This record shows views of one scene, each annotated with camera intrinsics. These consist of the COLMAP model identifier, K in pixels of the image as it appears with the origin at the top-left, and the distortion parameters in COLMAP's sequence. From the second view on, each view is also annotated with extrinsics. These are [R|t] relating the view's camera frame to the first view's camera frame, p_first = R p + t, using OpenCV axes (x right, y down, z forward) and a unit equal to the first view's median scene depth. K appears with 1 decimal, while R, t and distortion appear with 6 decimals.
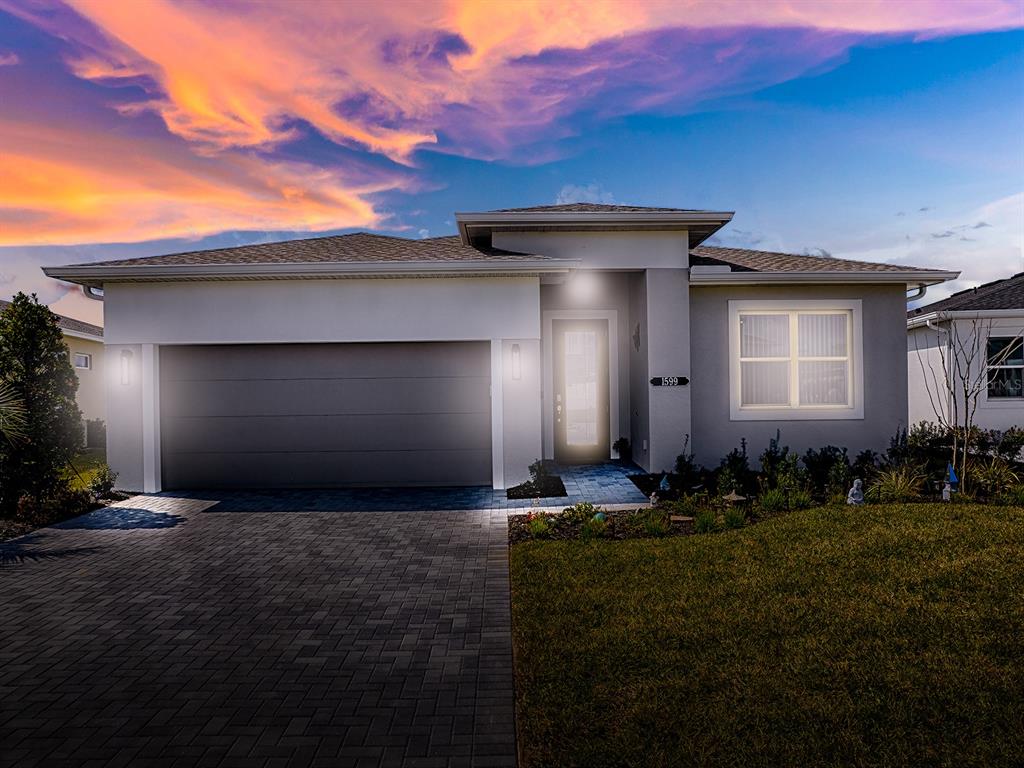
lens RADIAL K [[740.9, 0, 516.4], [0, 740.9, 397.5], [0, 0, 1]] dist [-0.079970, 0.071767]
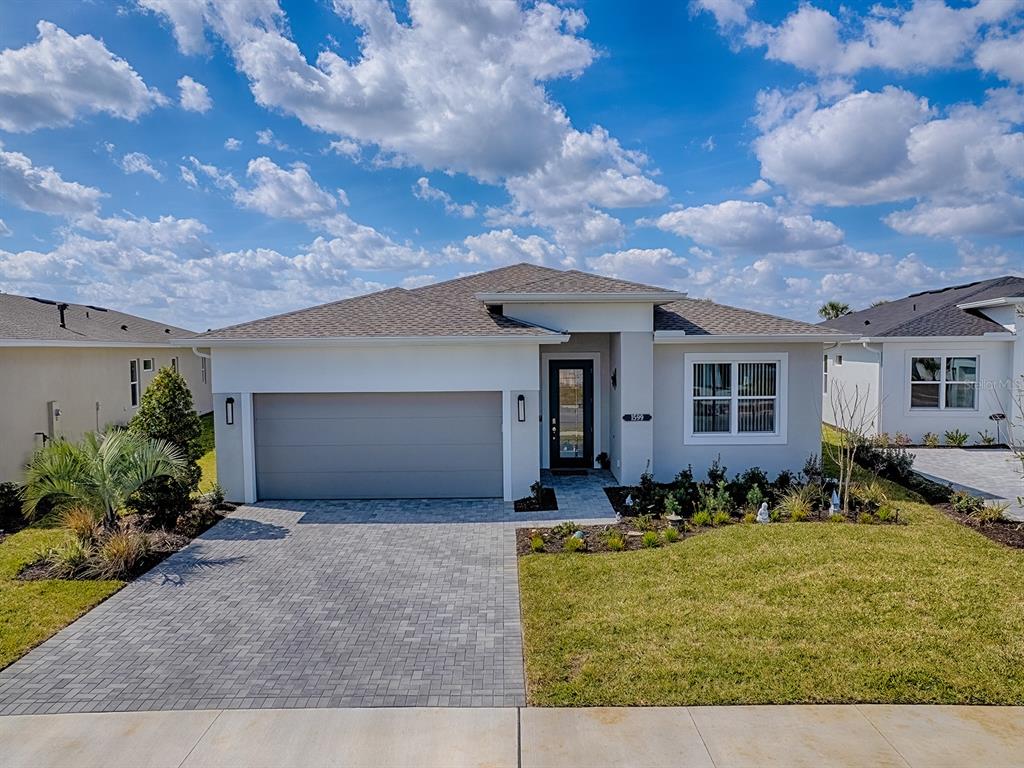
lens RADIAL K [[740.9, 0, 516.4], [0, 740.9, 397.5], [0, 0, 1]] dist [-0.079970, 0.071767]
pose [[0.999993, 0.003850, -0.000333, -0.013263], [-0.003818, 0.997586, 0.069330, -0.241213], [0.000599, -0.069328, 0.997594, -0.511779]]
